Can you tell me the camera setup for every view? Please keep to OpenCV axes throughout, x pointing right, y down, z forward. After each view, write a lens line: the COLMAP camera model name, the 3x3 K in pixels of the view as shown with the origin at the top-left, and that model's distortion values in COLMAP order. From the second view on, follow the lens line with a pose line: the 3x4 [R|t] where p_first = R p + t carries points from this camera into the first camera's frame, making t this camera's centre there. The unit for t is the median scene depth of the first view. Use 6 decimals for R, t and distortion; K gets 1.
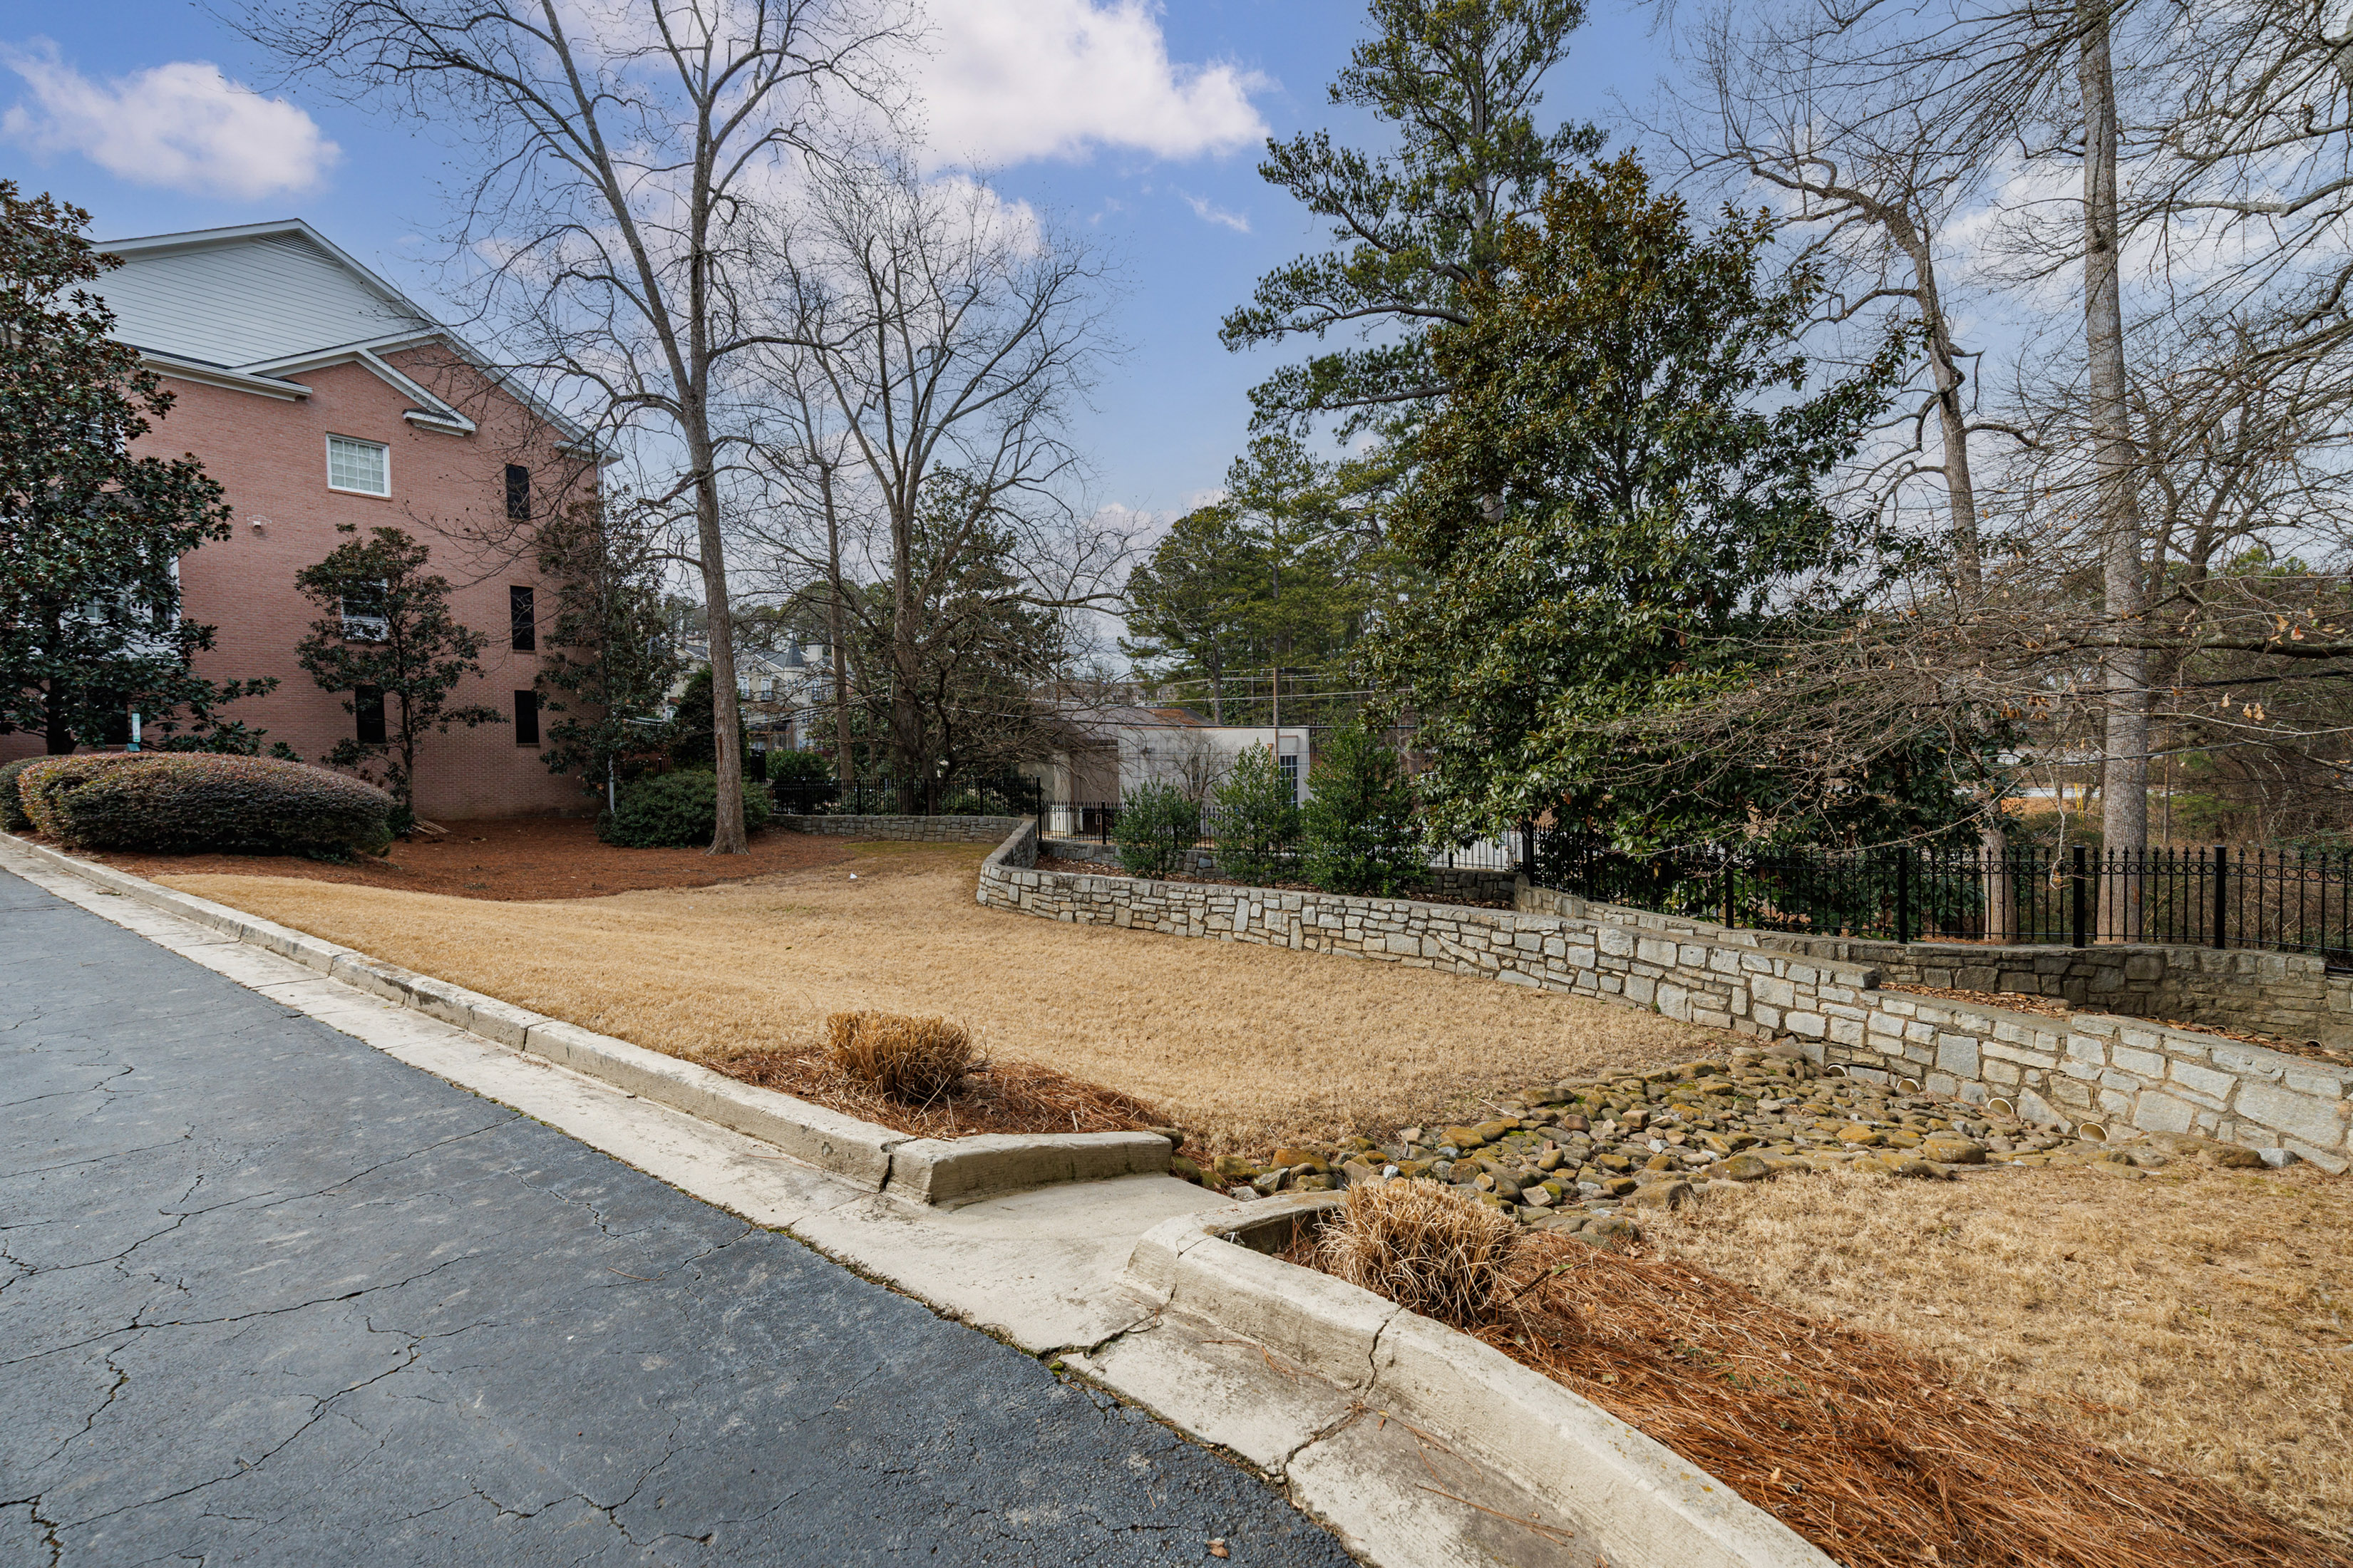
lens RADIAL K [[950.0, 0, 1176.5], [0, 950.0, 784.0], [0, 0, 1]] dist [-0.009653, 0.000011]
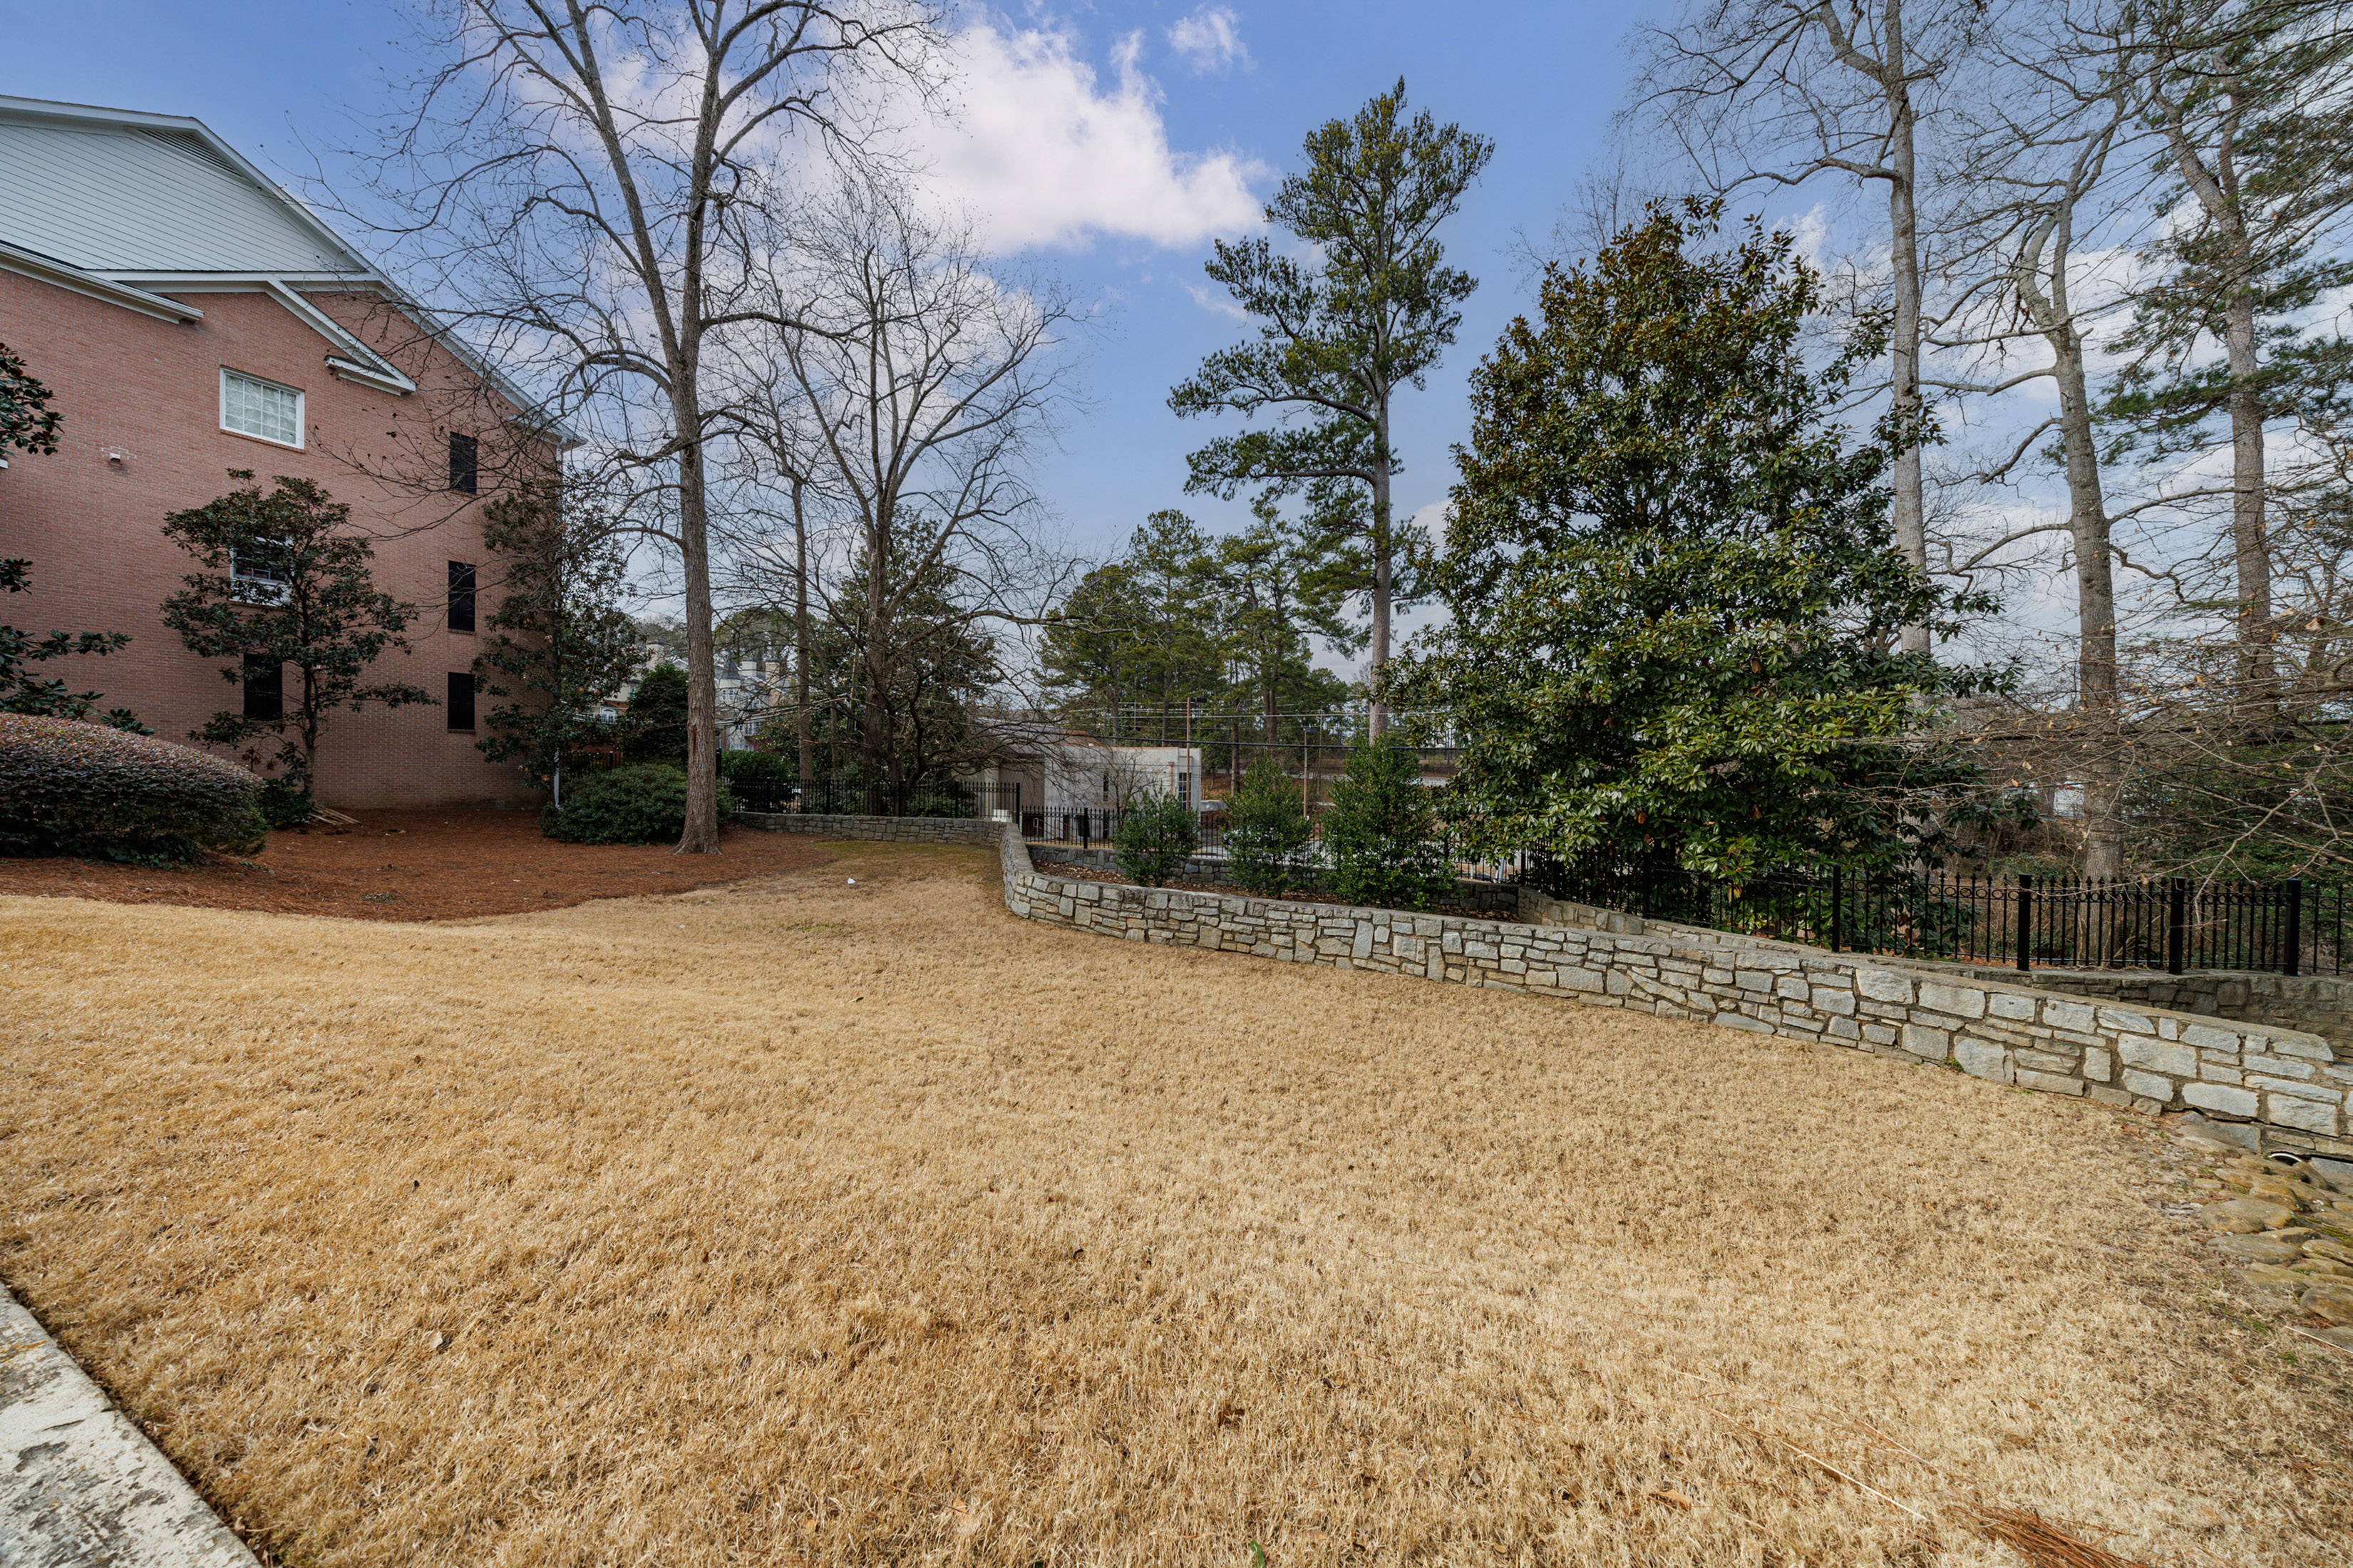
lens RADIAL K [[748.0, 0, 1176.5], [0, 748.0, 784.0], [0, 0, 1]] dist [-0.020096, 0.003088]
pose [[0.984573, 0.032462, 0.171935, -0.129352], [-0.029590, 0.999377, -0.019241, 0.005210], [-0.172453, 0.013856, 0.984920, 0.185264]]
